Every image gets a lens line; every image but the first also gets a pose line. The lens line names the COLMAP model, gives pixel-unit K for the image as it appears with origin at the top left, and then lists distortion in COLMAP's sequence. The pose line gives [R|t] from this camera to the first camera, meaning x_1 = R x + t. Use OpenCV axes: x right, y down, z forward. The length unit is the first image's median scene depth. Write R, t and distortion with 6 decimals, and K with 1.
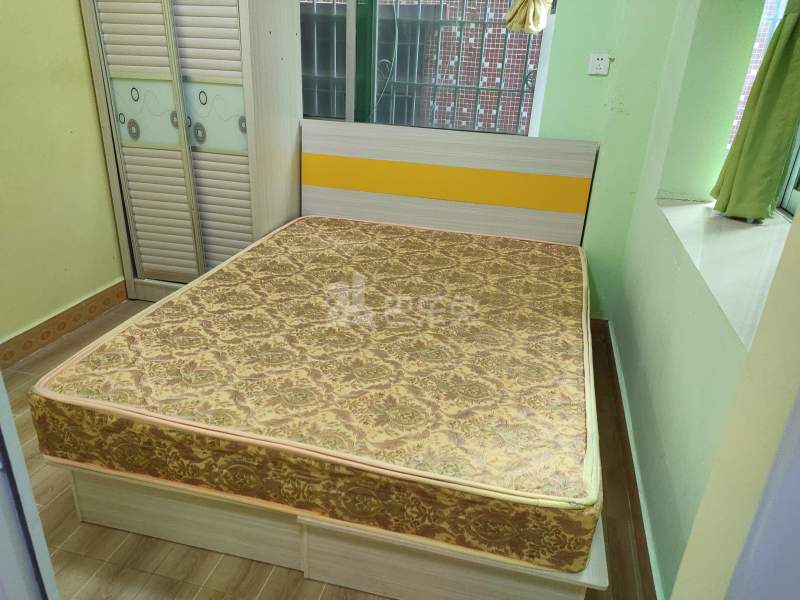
lens RADIAL K [[586.0, 0, 400.0], [0, 586.0, 300.0], [0, 0, 1]] dist [0.065828, -0.112858]
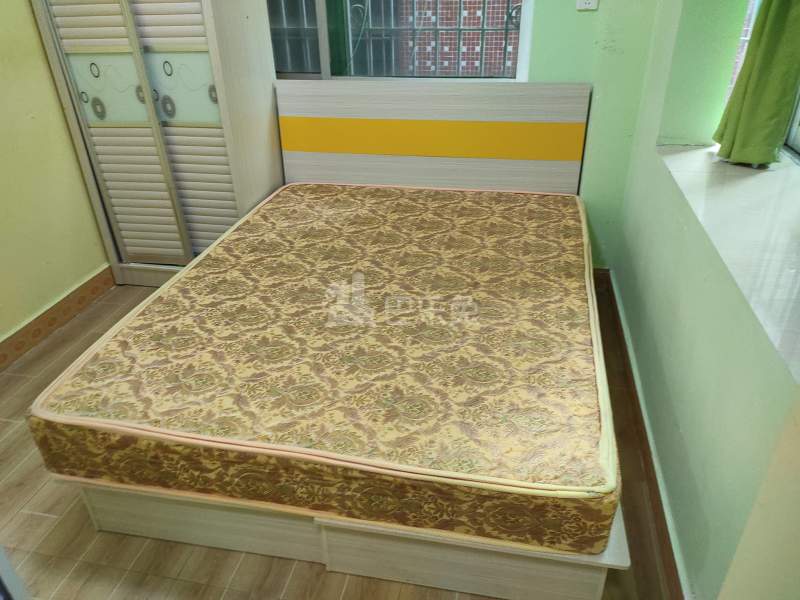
lens RADIAL K [[586.0, 0, 400.0], [0, 586.0, 300.0], [0, 0, 1]] dist [0.065828, -0.112858]
pose [[0.996574, -0.082531, 0.005447, -0.004453], [0.081454, 0.990741, 0.108614, -0.078630], [-0.014361, -0.107798, 0.994069, 0.041475]]
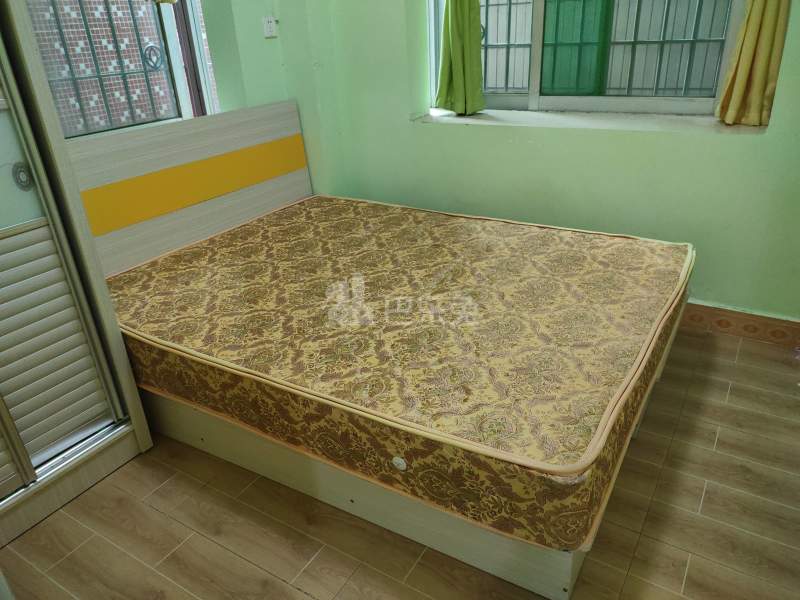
lens RADIAL K [[586.0, 0, 400.0], [0, 586.0, 300.0], [0, 0, 1]] dist [0.065828, -0.112858]
pose [[0.289415, -0.461908, 0.838379, -1.057545], [0.440078, 0.842016, 0.311994, -0.321814], [-0.850042, 0.278656, 0.446967, 0.698313]]
